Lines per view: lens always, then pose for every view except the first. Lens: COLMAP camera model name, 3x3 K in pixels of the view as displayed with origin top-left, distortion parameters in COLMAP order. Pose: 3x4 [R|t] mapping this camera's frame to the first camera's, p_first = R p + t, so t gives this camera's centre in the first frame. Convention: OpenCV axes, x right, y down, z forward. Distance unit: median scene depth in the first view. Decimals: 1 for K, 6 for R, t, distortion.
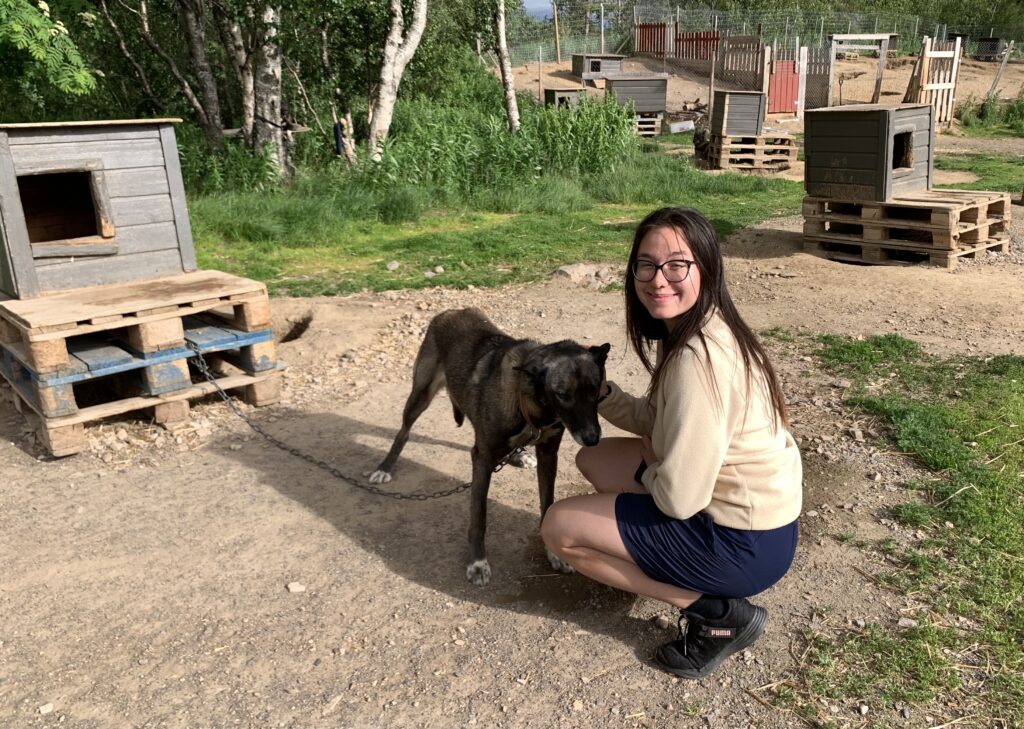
lens RADIAL K [[1021.1, 0, 537.3], [0, 1021.1, 364.3], [0, 0, 1]] dist [0.014970, -0.020834]
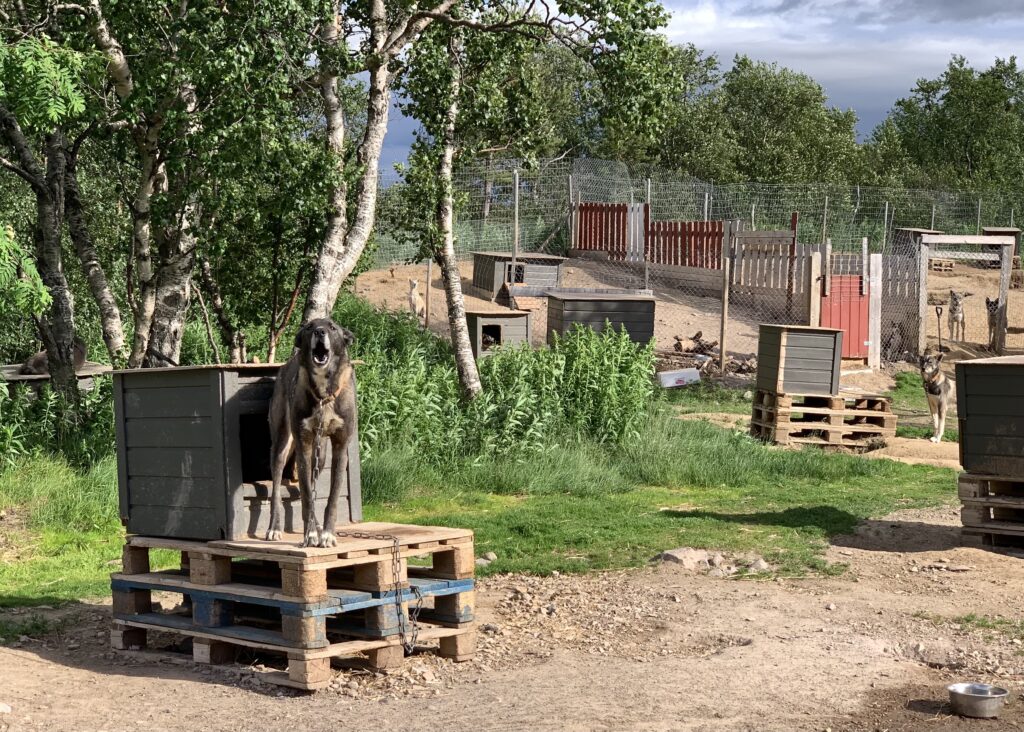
lens RADIAL K [[1849.8, 0, 512.0], [0, 1849.8, 366.0], [0, 0, 1]] dist [0.235493, -0.165438]
pose [[0.997901, 0.022428, 0.060757, -0.090674], [-0.007850, 0.973096, -0.230266, 0.046593], [-0.064287, 0.229306, 0.971229, -0.198896]]
